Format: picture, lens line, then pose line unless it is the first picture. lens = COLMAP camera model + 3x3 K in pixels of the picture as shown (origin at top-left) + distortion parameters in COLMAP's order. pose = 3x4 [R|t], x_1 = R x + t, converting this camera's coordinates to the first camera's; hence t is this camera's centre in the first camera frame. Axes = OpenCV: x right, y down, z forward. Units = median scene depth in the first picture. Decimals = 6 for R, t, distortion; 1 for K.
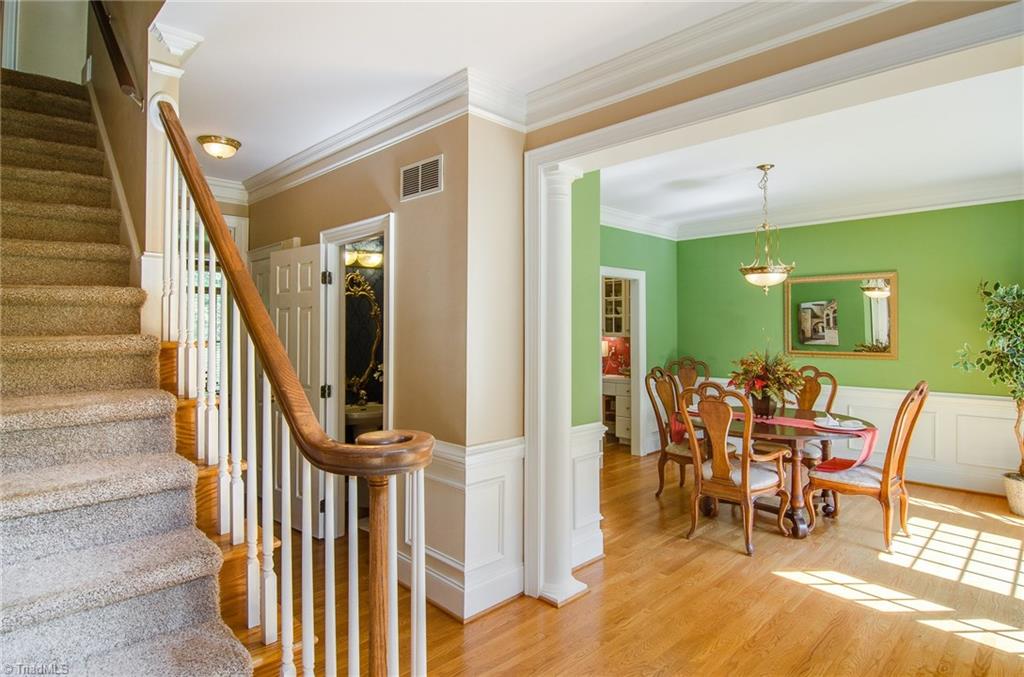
lens RADIAL K [[540.1, 0, 510.3], [0, 540.1, 328.9], [0, 0, 1]] dist [-0.041265, -0.000704]
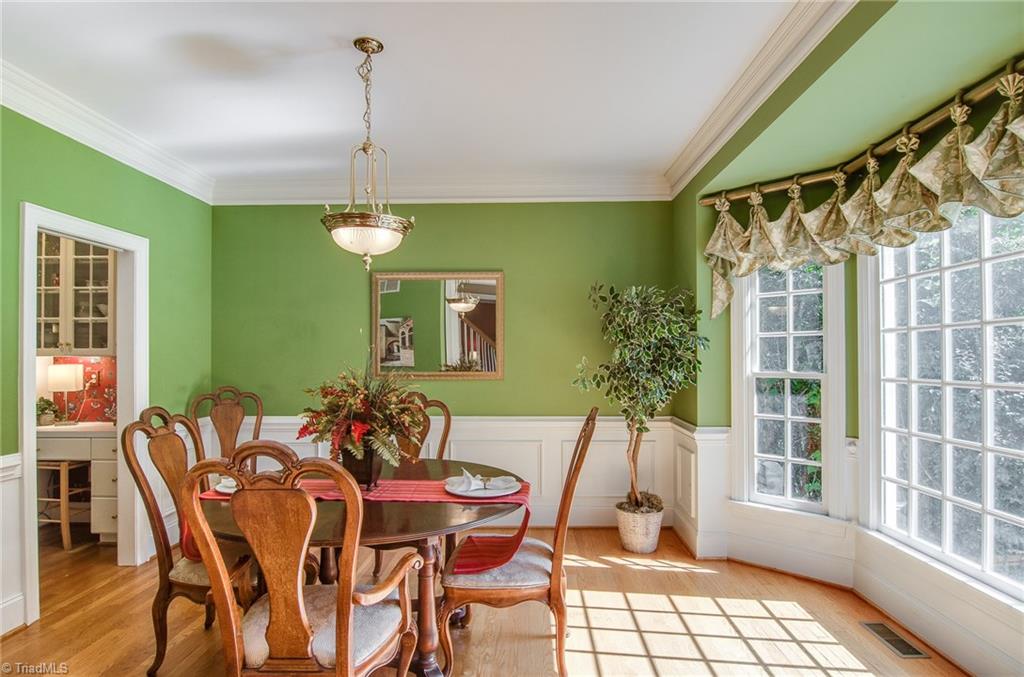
lens RADIAL K [[549.9, 0, 510.0], [0, 549.9, 345.3], [0, 0, 1]] dist [-0.000399, -0.000069]
pose [[0.715885, 0.011812, 0.698118, 0.153814], [0.002557, 0.999806, -0.019538, 0.023850], [-0.698213, 0.015772, 0.715716, 0.407059]]
